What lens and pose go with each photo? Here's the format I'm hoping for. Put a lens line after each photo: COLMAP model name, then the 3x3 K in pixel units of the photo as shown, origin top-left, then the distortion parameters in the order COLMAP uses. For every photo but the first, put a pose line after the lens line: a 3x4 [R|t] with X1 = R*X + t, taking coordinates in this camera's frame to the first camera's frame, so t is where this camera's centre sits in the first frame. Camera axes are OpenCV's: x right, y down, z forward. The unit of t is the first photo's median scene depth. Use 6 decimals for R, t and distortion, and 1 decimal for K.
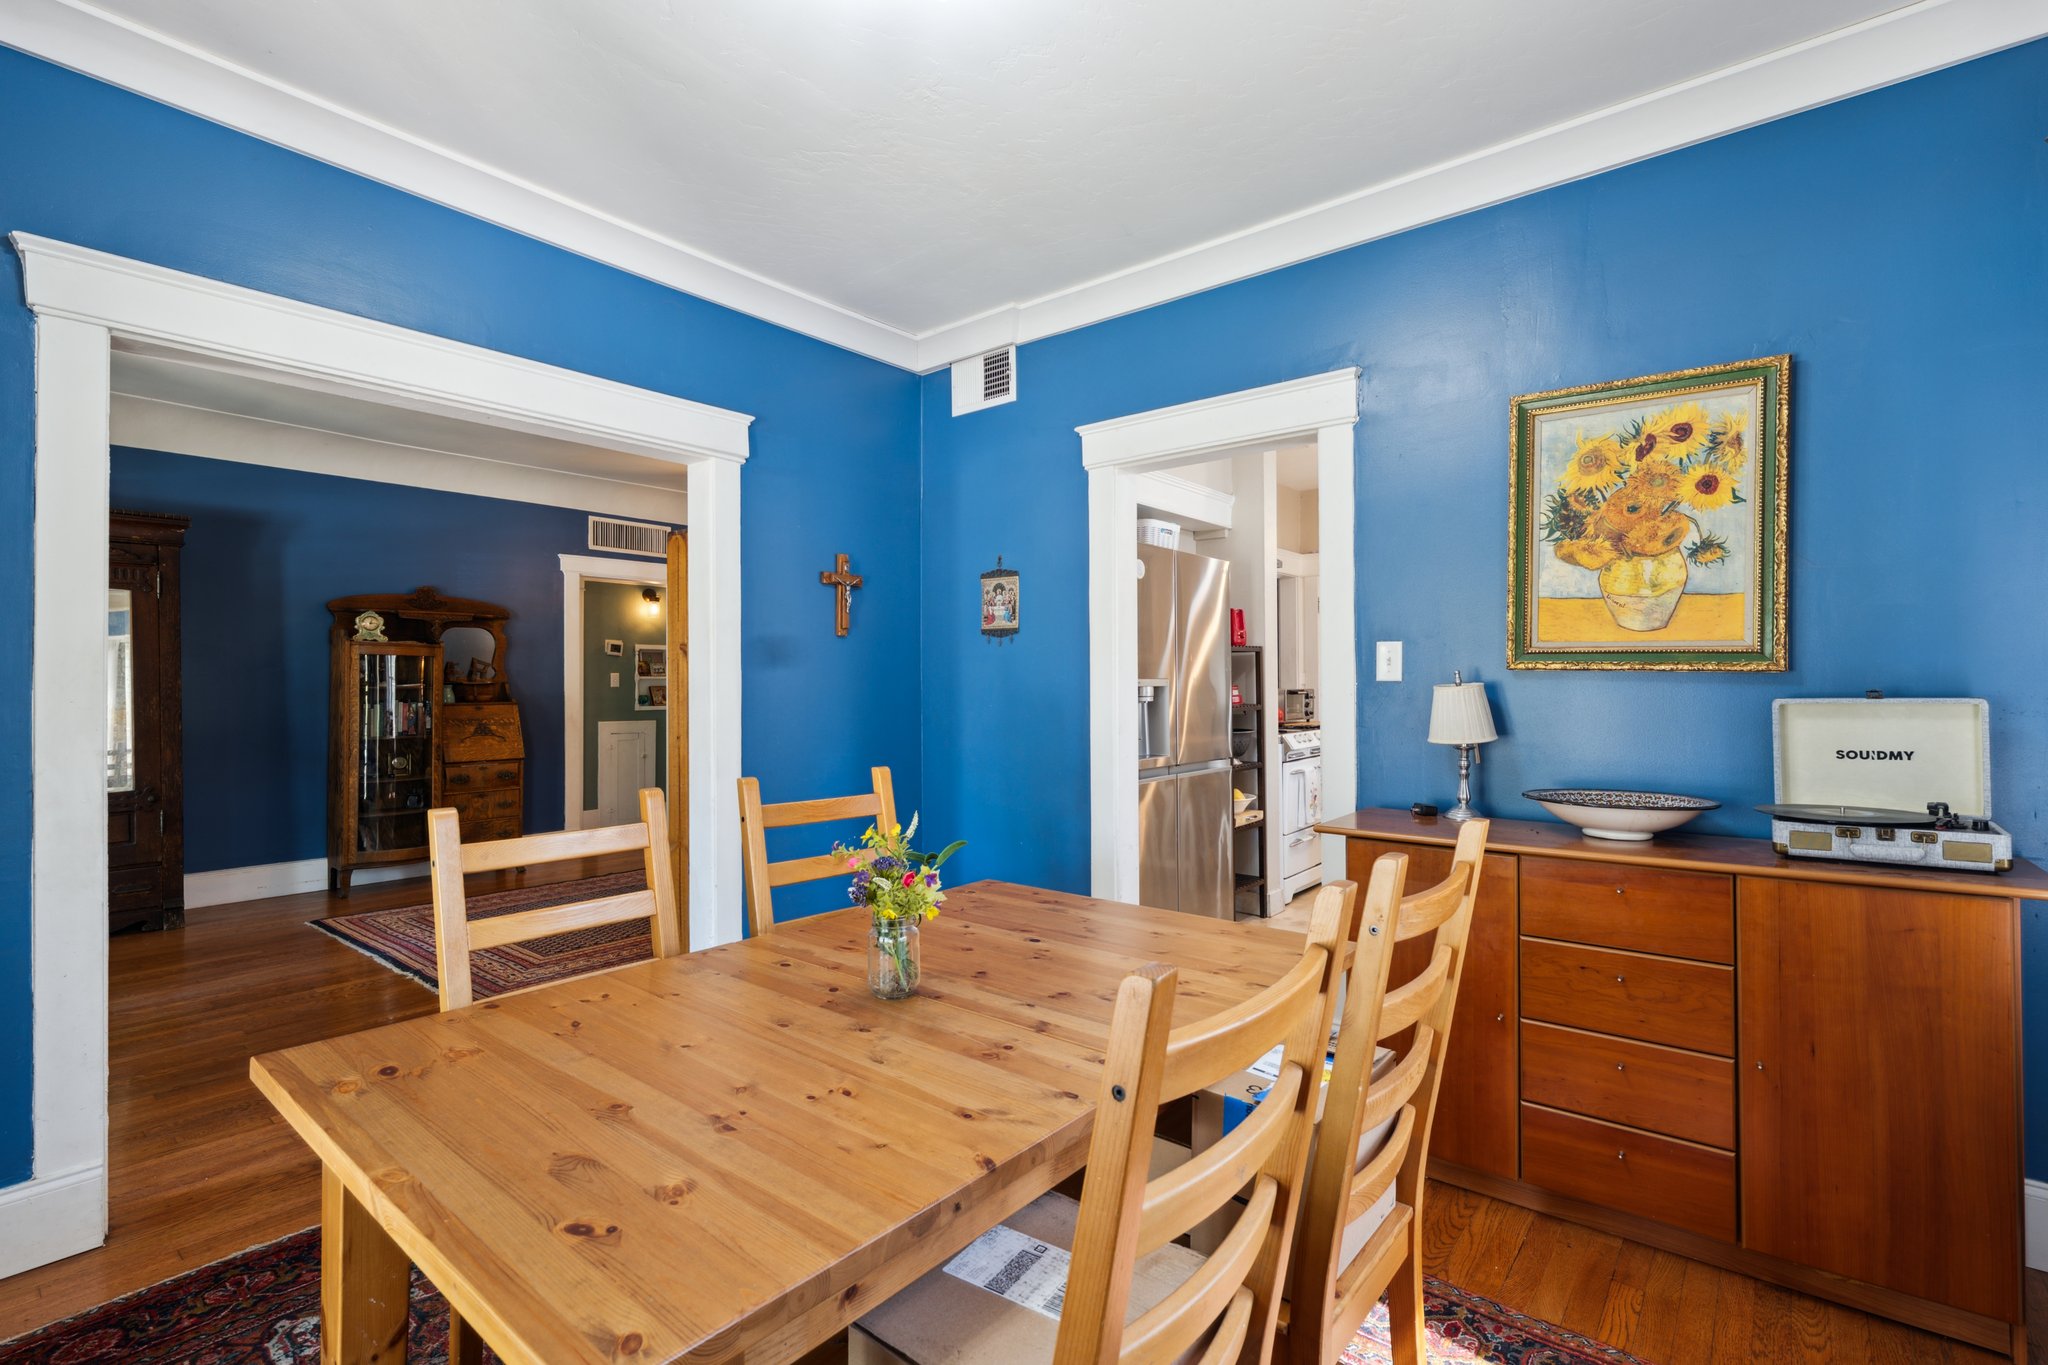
lens RADIAL K [[945.7, 0, 1028.7], [0, 945.7, 685.4], [0, 0, 1]] dist [0.002382, -0.000232]
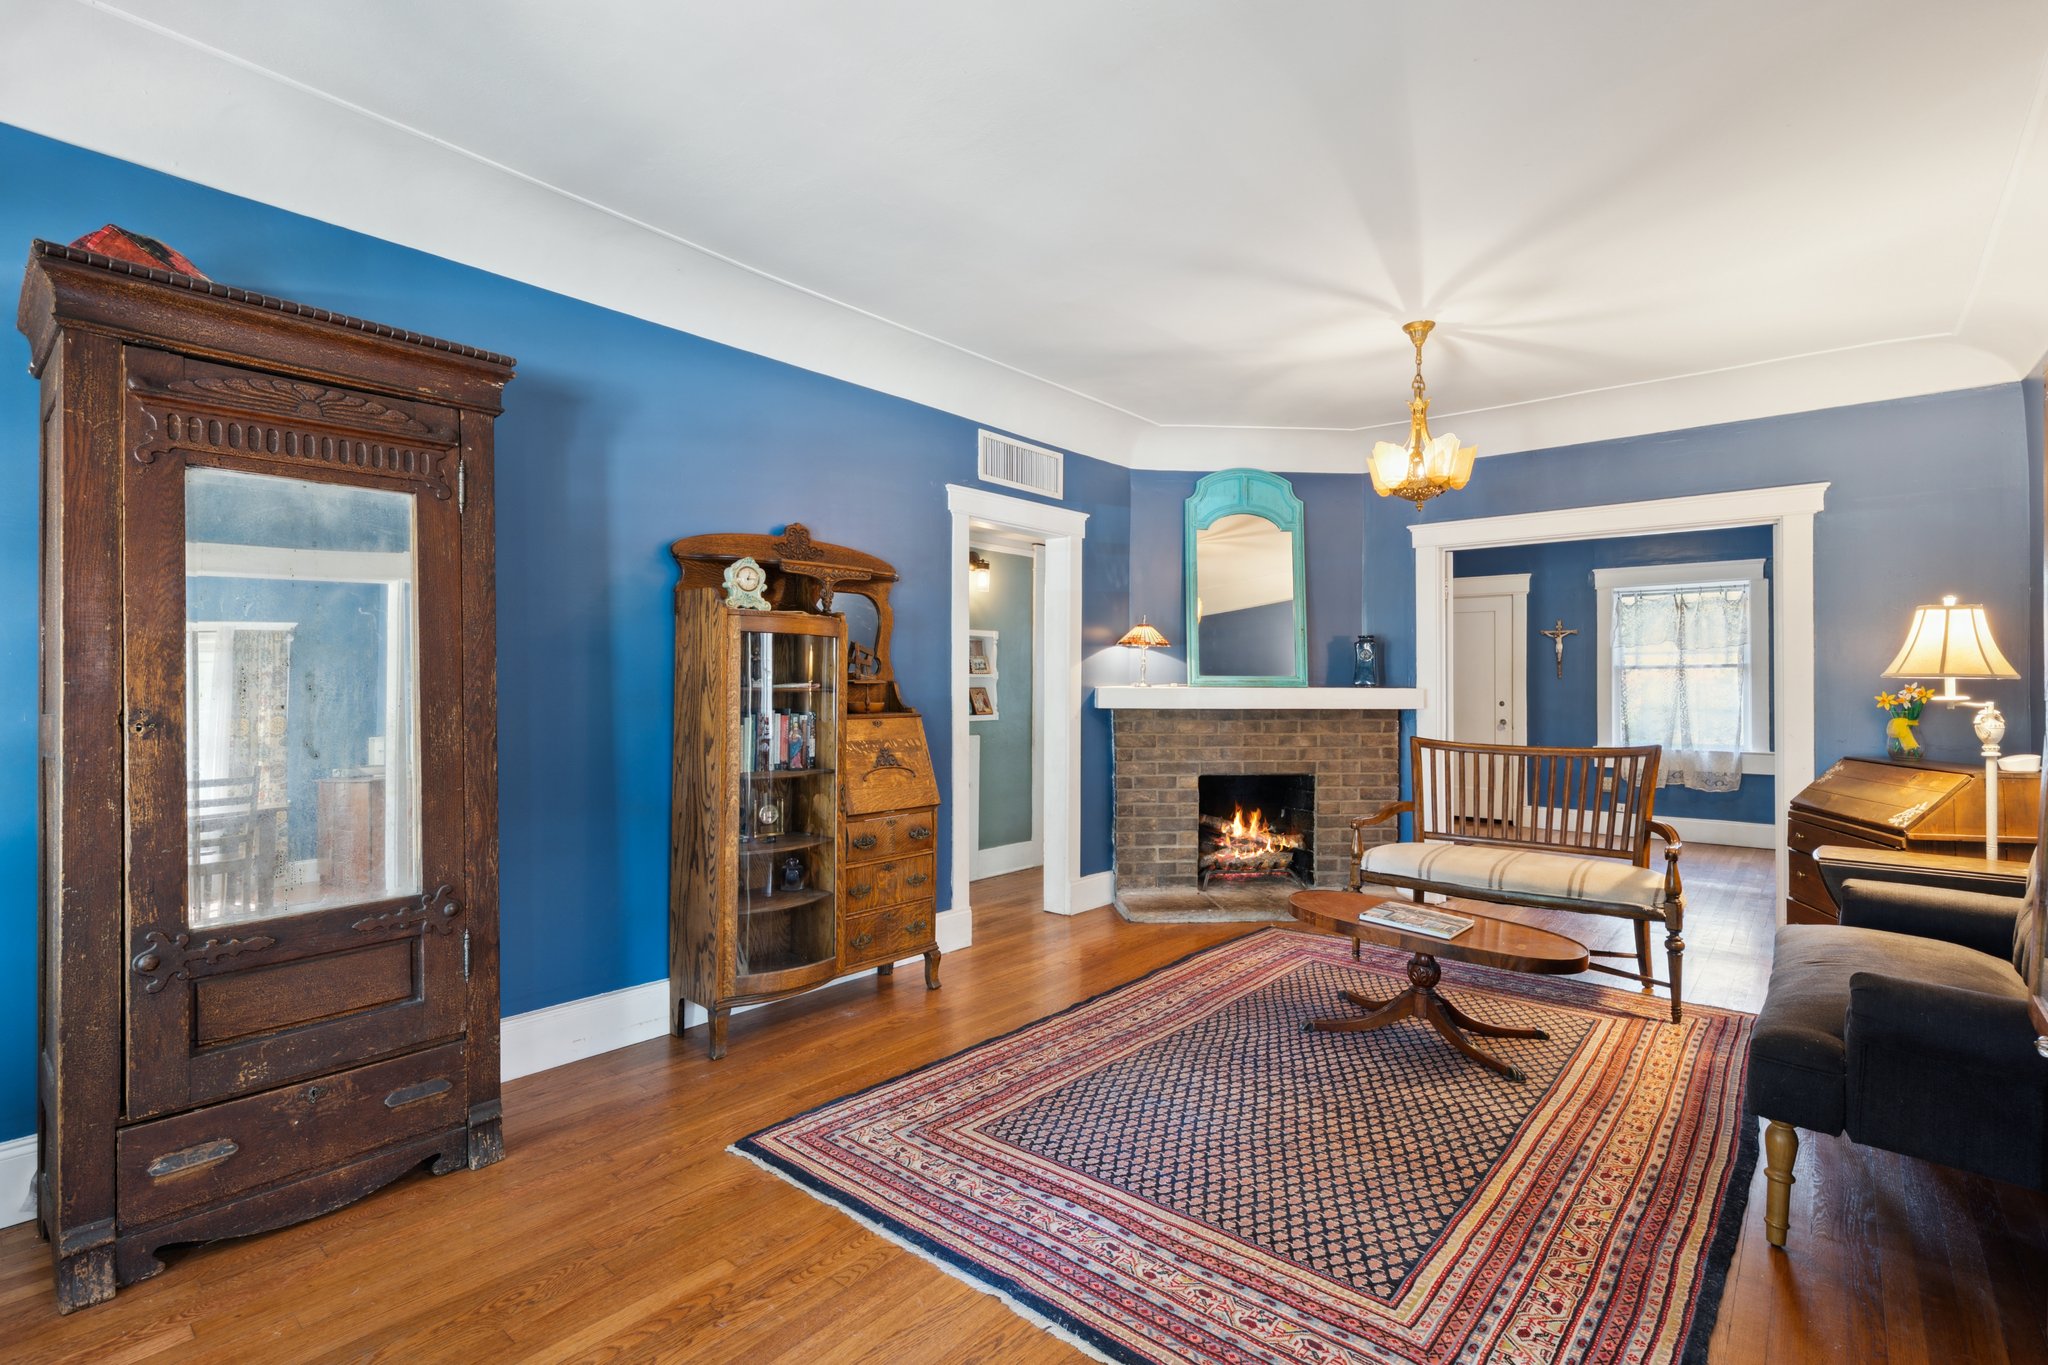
lens RADIAL K [[945.7, 0, 1020.6], [0, 945.7, 682.1], [0, 0, 1]] dist [0.002382, -0.000232]
pose [[0.999721, 0.004054, -0.023274, -0.509586], [-0.004186, 0.999976, -0.005606, 0.000548], [0.023250, 0.005702, 0.999713, 0.419445]]
